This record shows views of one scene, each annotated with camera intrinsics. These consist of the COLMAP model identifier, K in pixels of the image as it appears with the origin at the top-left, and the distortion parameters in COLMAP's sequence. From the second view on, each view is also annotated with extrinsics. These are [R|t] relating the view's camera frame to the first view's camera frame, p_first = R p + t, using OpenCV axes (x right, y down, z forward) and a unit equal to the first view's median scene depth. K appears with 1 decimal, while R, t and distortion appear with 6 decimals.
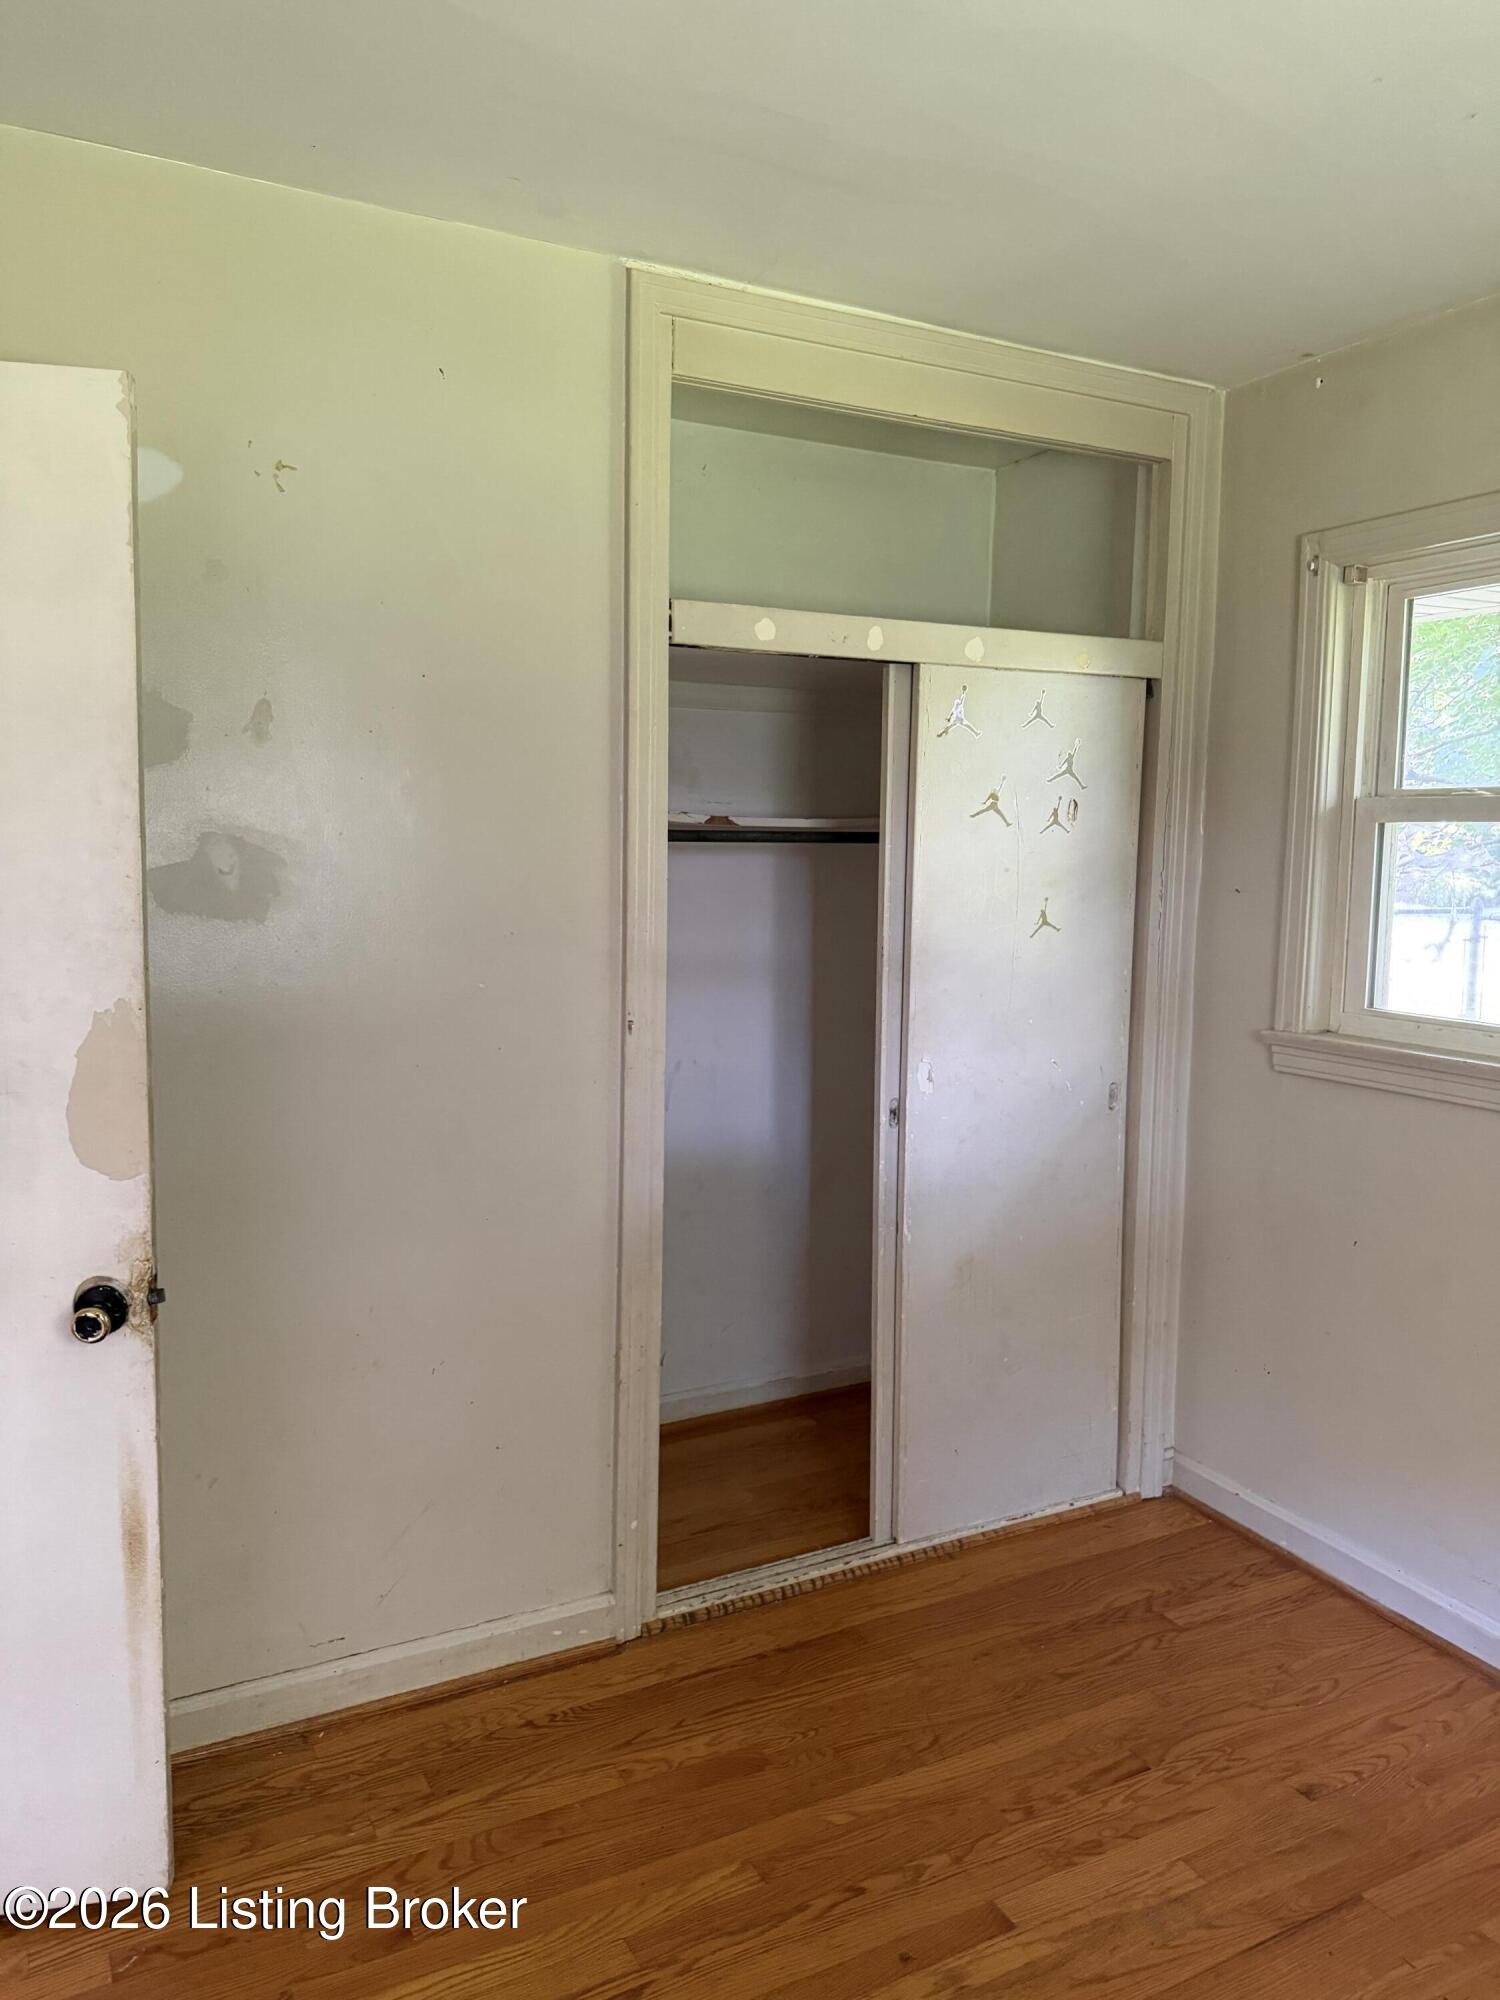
lens RADIAL K [[1421.3, 0, 741.8], [0, 1421.3, 1009.1], [0, 0, 1]] dist [0.127357, -0.167292]
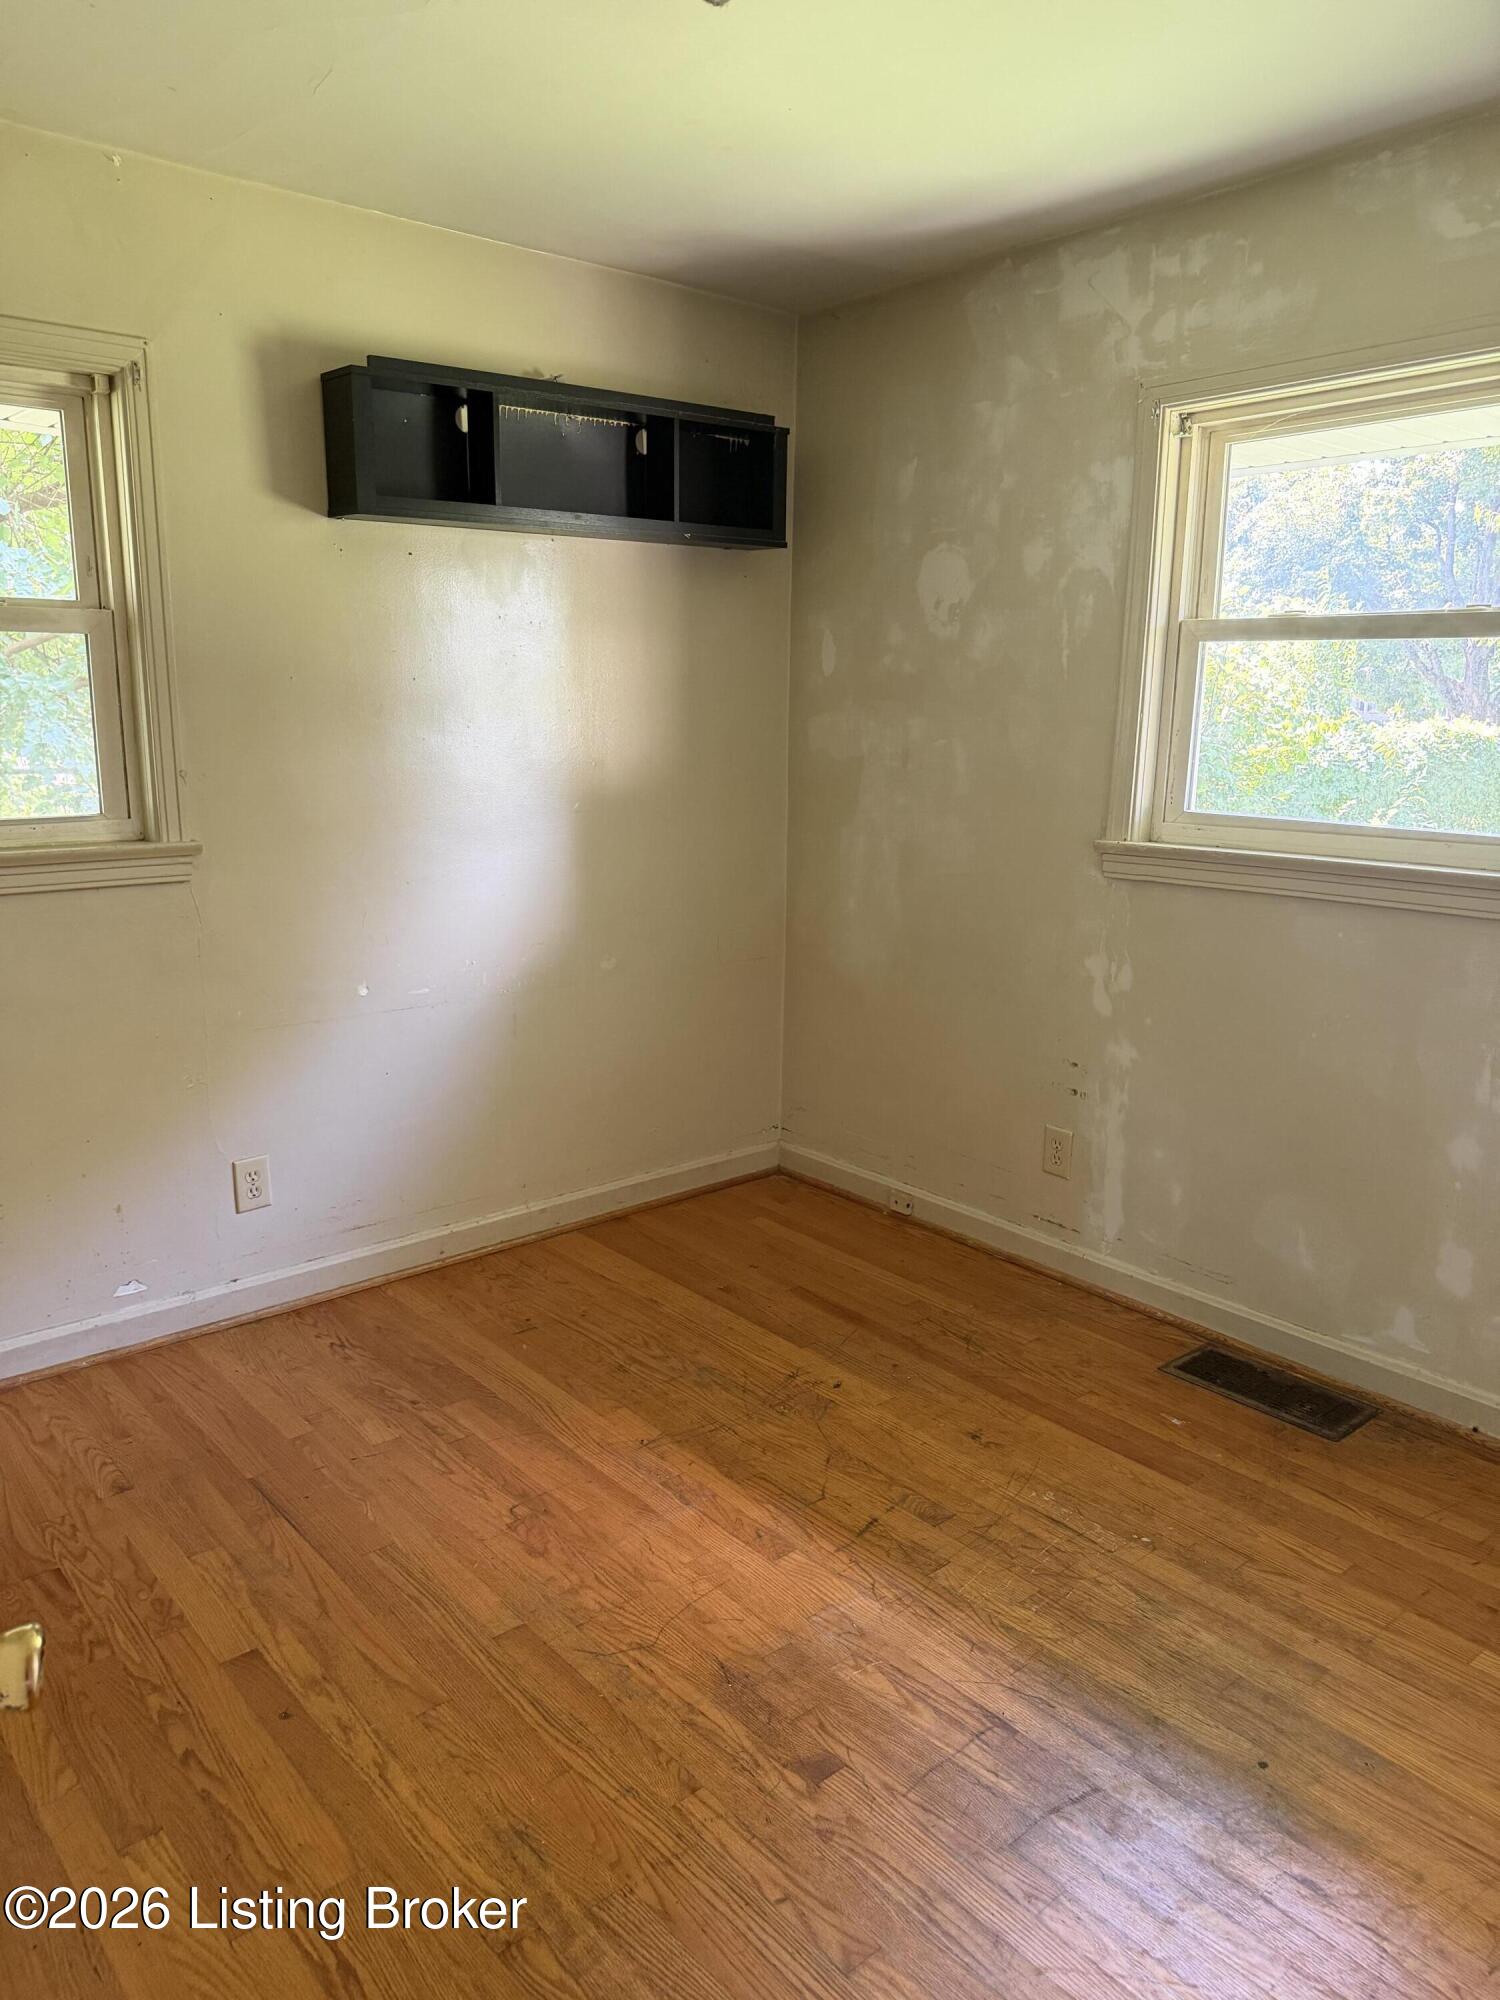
lens RADIAL K [[1421.3, 0, 741.8], [0, 1421.3, 1009.1], [0, 0, 1]] dist [0.127357, -0.167292]
pose [[-0.224099, -0.230335, 0.946956, -0.820101], [0.115607, 0.958525, 0.260508, -0.083249], [-0.967685, 0.167854, -0.188176, 0.753068]]
